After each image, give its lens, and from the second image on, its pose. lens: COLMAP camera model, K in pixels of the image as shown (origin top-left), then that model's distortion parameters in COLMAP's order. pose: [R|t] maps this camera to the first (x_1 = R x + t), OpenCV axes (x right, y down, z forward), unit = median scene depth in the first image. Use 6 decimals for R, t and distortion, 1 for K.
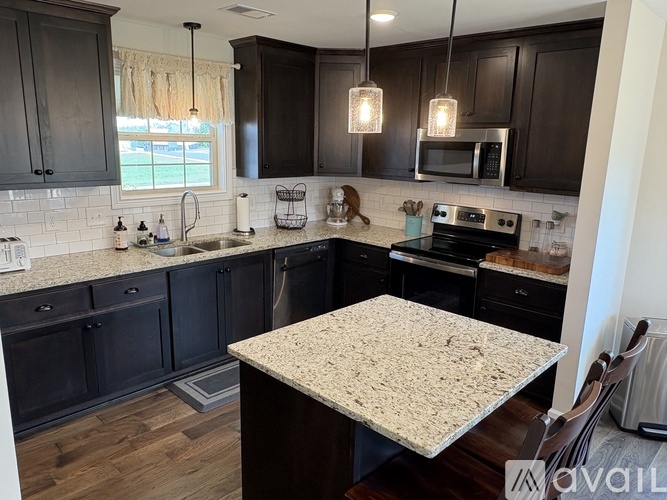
lens RADIAL K [[506.9, 0, 334.0], [0, 506.9, 251.8], [0, 0, 1]] dist [0.017281, -0.002118]
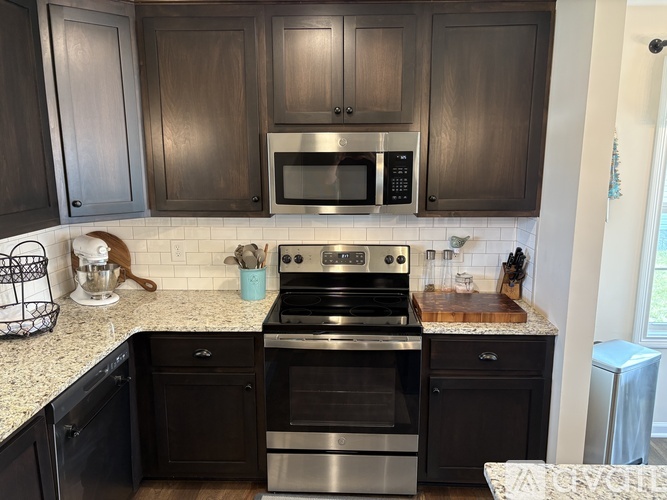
lens RADIAL K [[506.9, 0, 332.8], [0, 506.9, 248.6], [0, 0, 1]] dist [0.017281, -0.002118]
pose [[0.739107, -0.149887, 0.656700, -0.212125], [0.167007, 0.985264, 0.036914, -0.115171], [-0.652556, 0.082390, 0.753248, 0.501754]]
